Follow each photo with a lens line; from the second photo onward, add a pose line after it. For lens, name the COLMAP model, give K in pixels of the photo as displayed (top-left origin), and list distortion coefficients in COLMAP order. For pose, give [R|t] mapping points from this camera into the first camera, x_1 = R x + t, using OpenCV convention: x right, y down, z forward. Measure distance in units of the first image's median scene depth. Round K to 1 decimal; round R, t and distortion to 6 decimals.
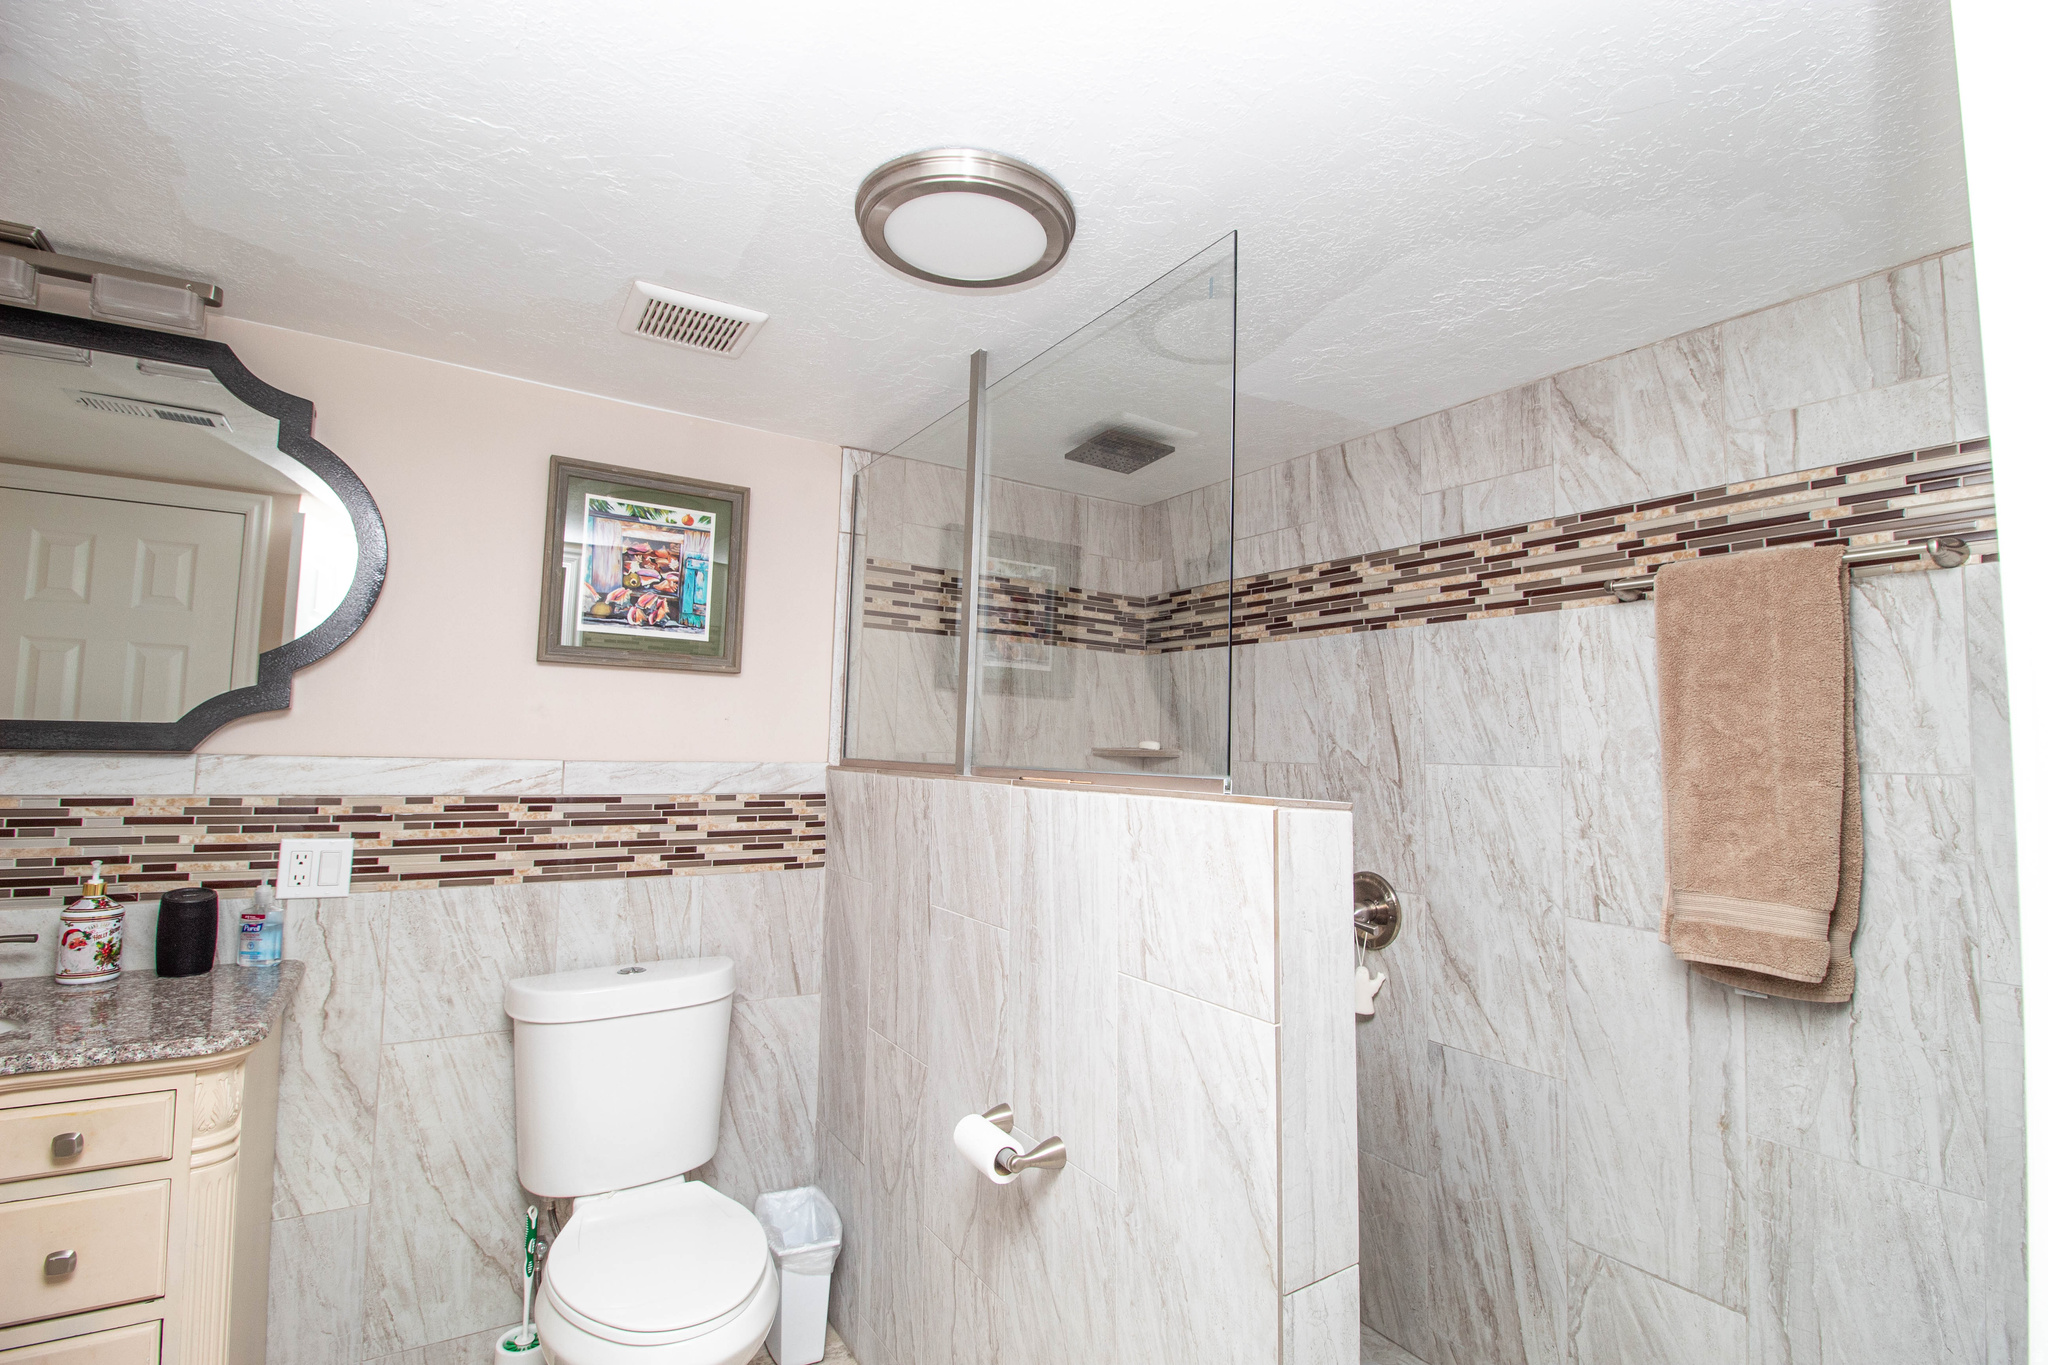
lens RADIAL K [[939.1, 0, 1043.4], [0, 939.1, 679.8], [0, 0, 1]] dist [0.005229, -0.016183]
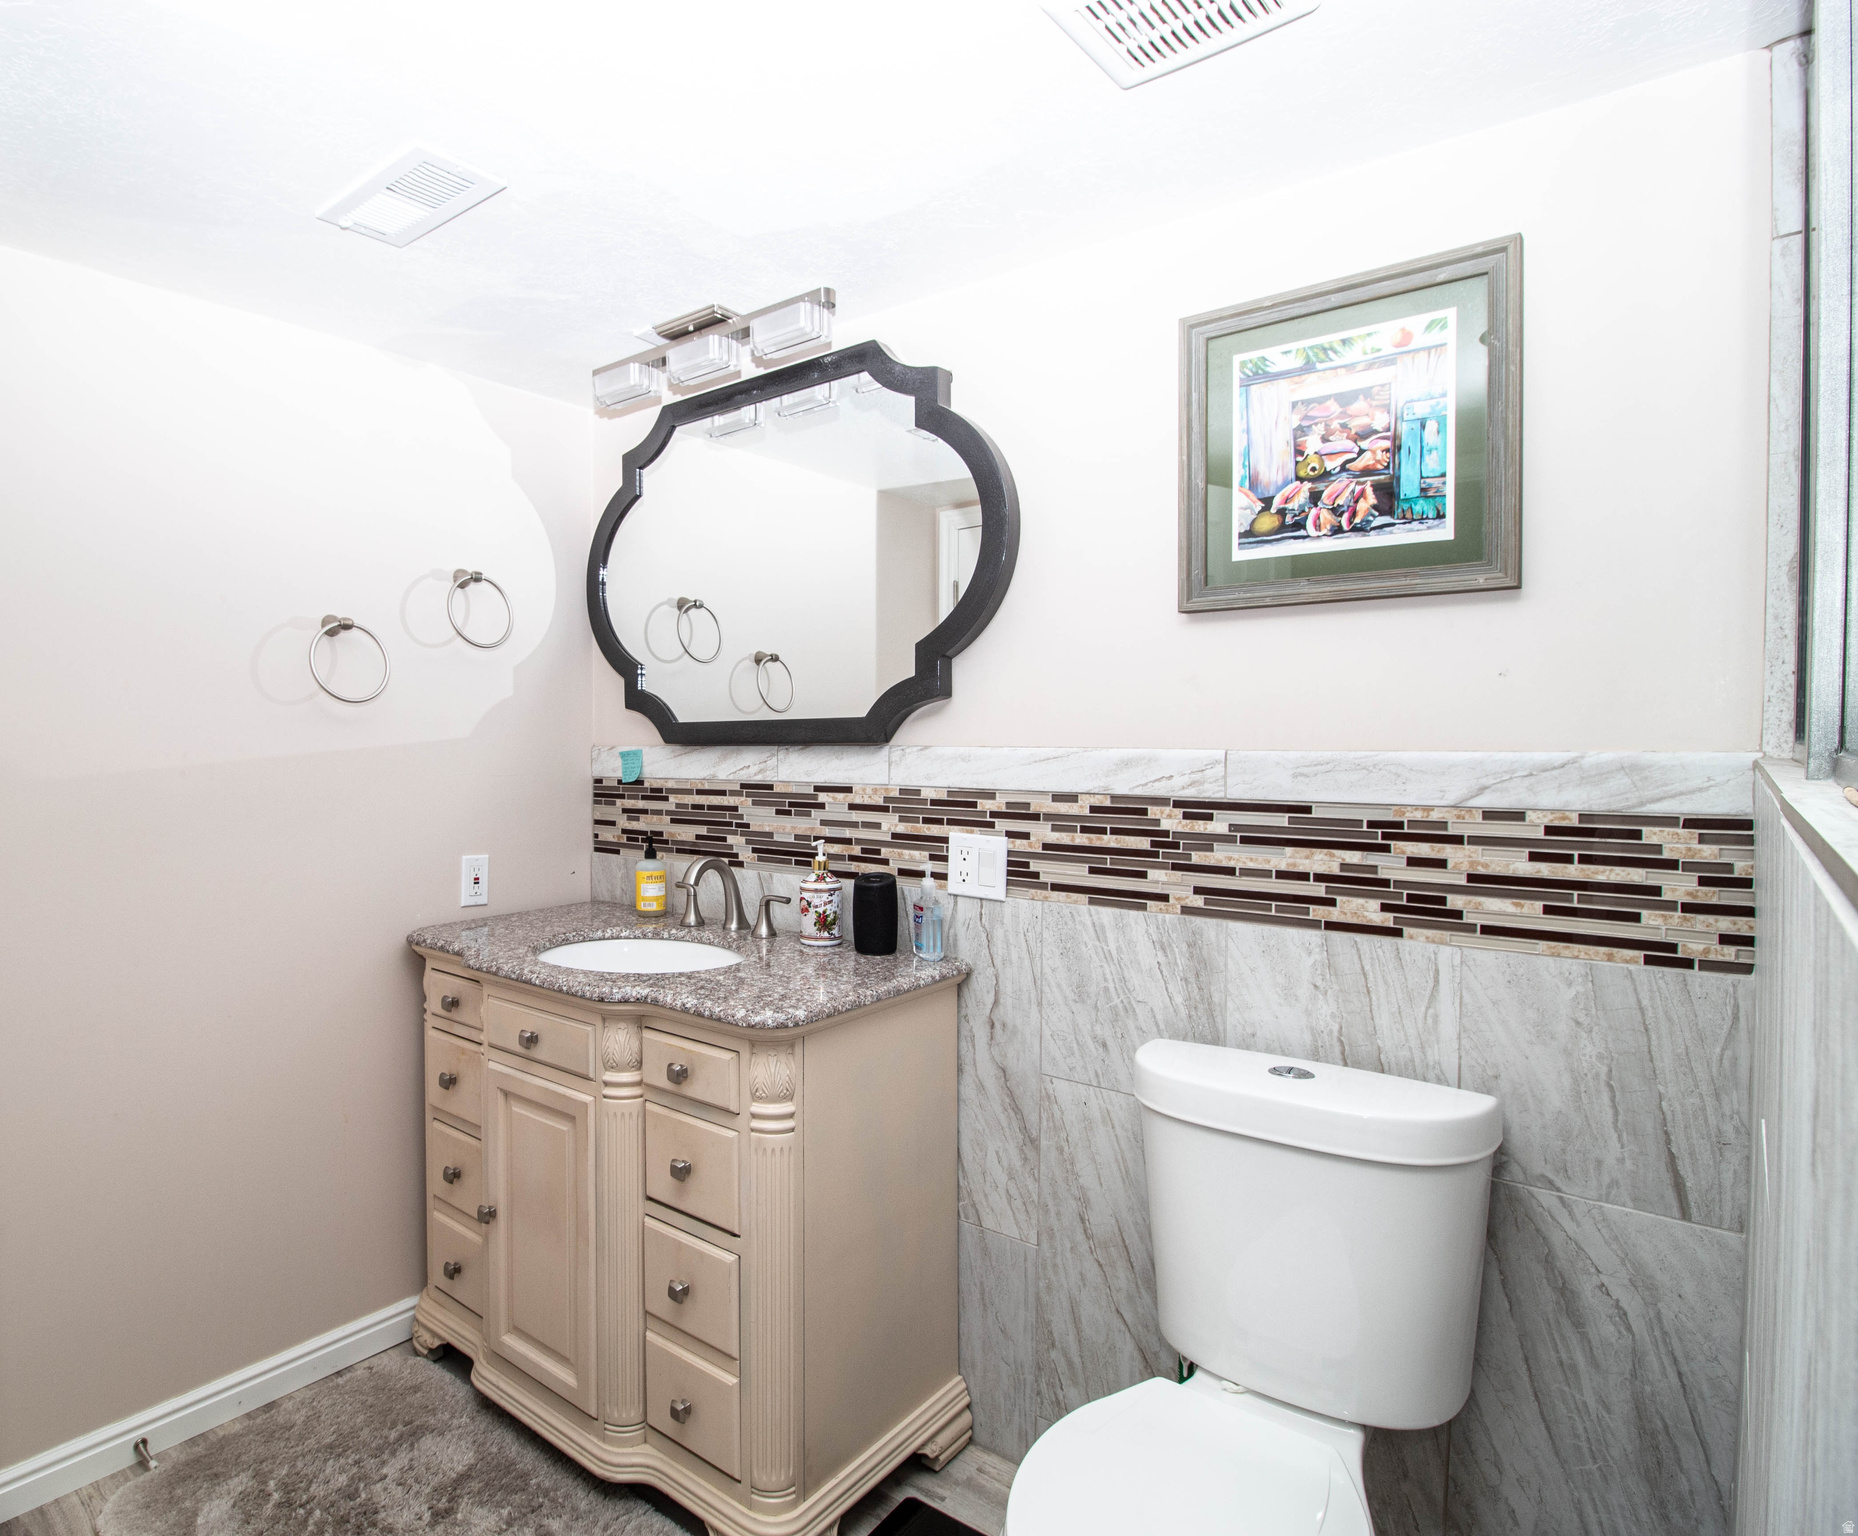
lens RADIAL K [[1059.1, 0, 929.0], [0, 1059.1, 768.0], [0, 0, 1]] dist [-0.000094, -0.023777]
pose [[0.262044, 0.000759, -0.965056, 0.208449], [0.077872, 0.996722, 0.021929, 0.069276], [0.961909, -0.080897, 0.261126, 0.618415]]
